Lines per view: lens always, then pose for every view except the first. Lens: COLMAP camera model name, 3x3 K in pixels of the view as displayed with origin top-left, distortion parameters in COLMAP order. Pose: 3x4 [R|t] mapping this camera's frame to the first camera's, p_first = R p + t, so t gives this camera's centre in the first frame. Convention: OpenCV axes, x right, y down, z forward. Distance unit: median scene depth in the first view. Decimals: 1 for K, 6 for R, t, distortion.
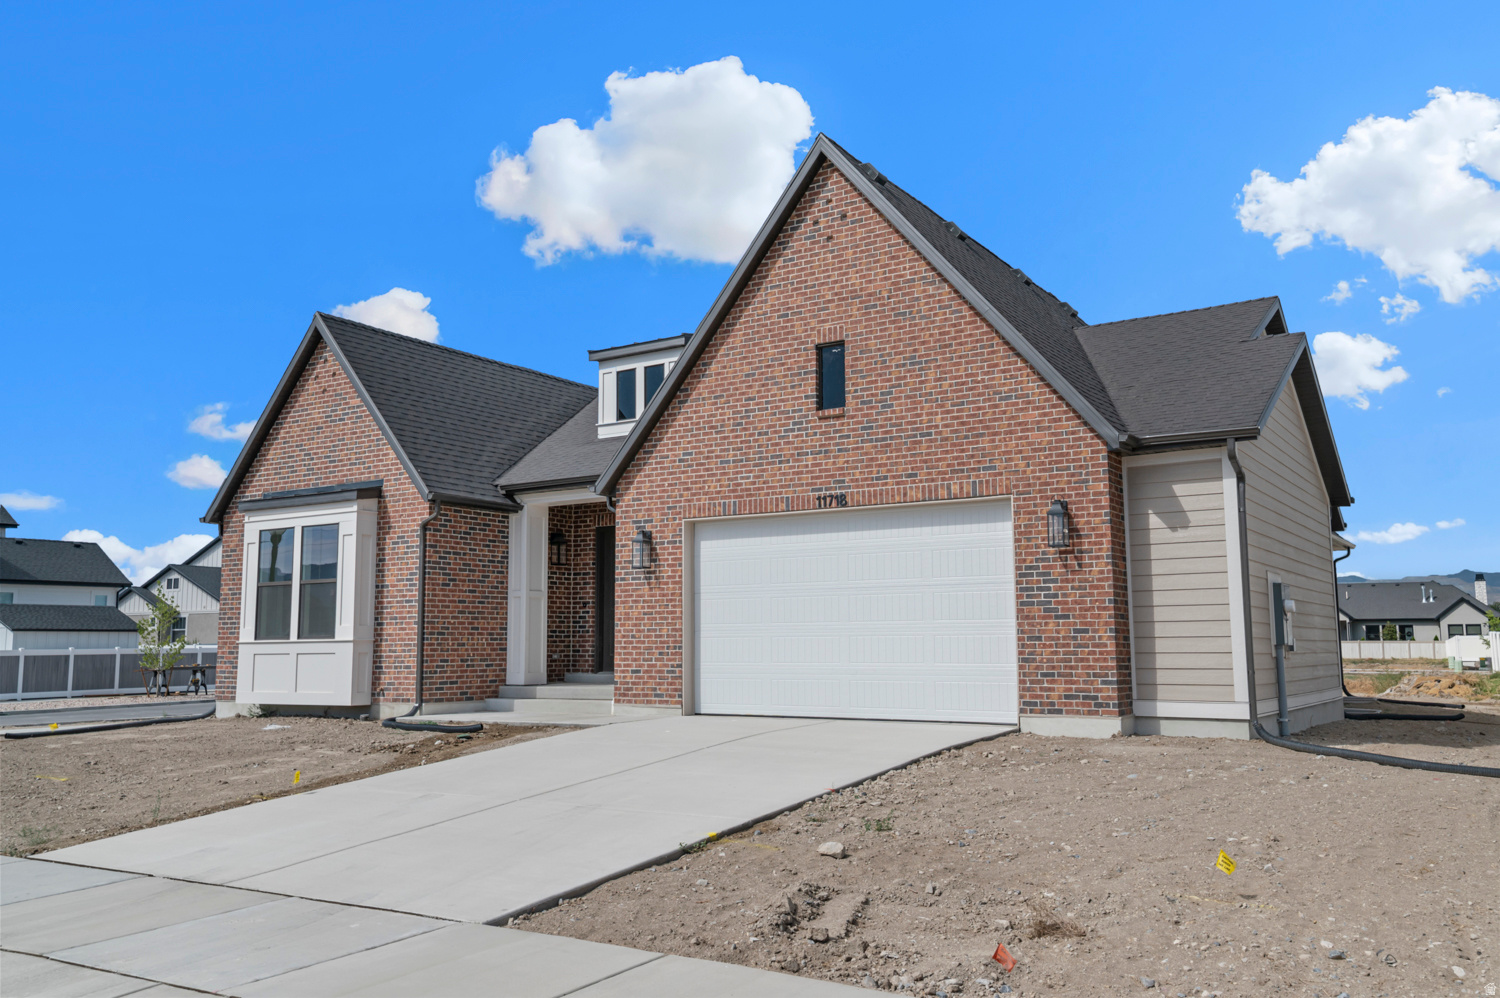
lens RADIAL K [[1225.8, 0, 746.7], [0, 1225.8, 496.9], [0, 0, 1]] dist [0.041140, 0.000943]
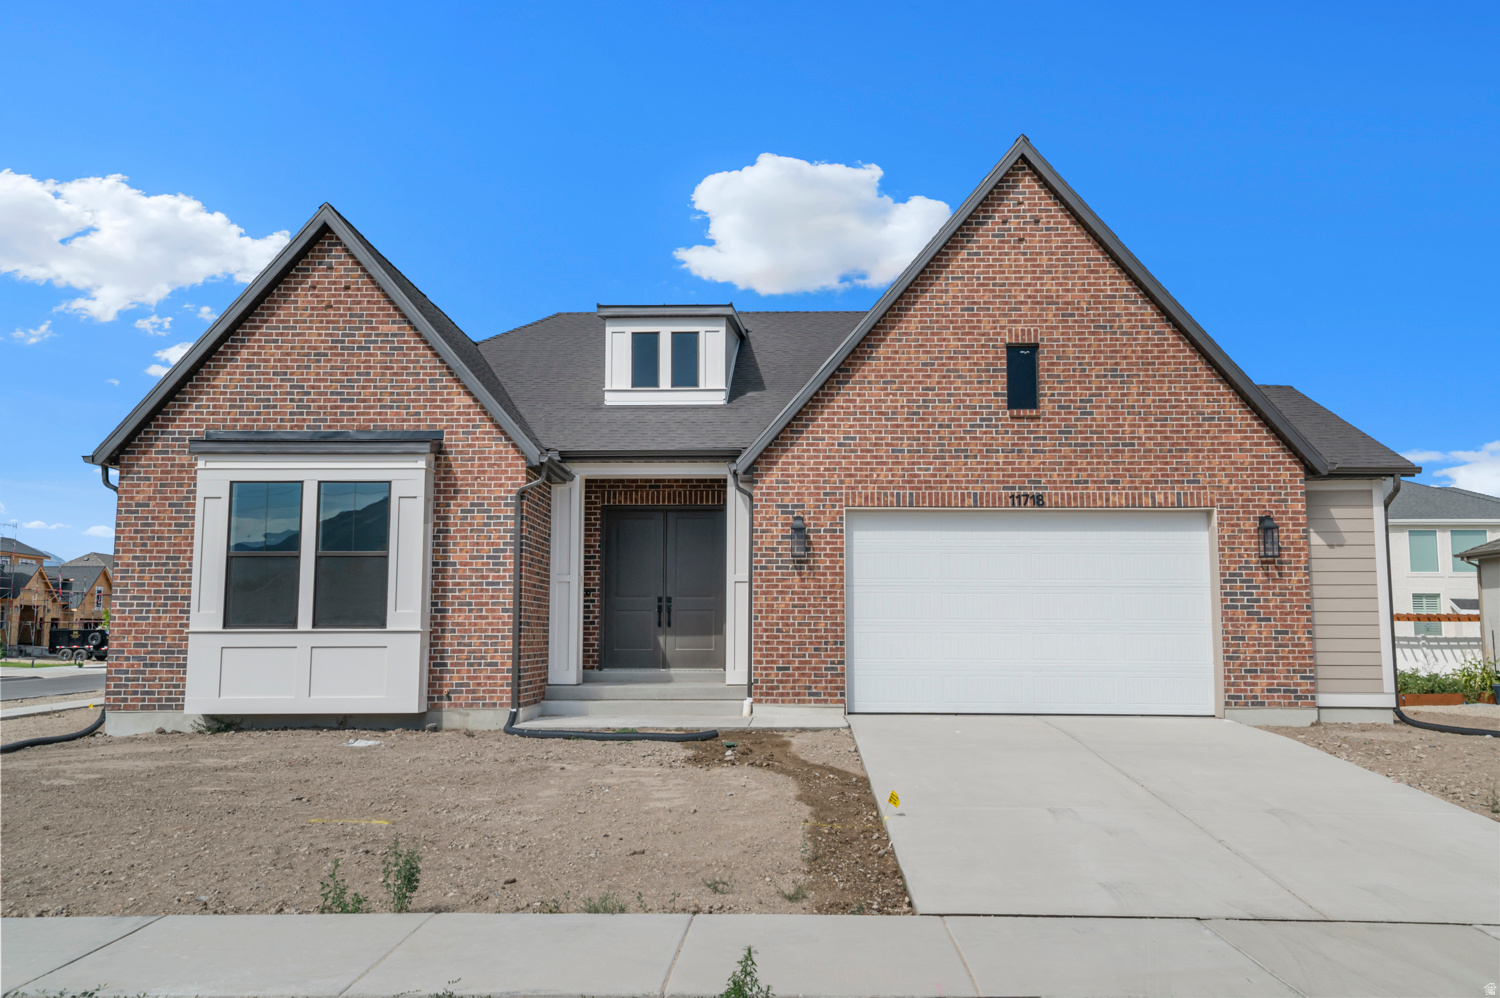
lens RADIAL K [[1225.8, 0, 750.1], [0, 1225.8, 499.5], [0, 0, 1]] dist [0.041140, 0.000943]
pose [[0.848558, 0.066314, 0.524931, -0.628913], [-0.071681, 0.997376, -0.010125, 0.028036], [-0.524225, -0.029036, 0.851085, 0.244261]]
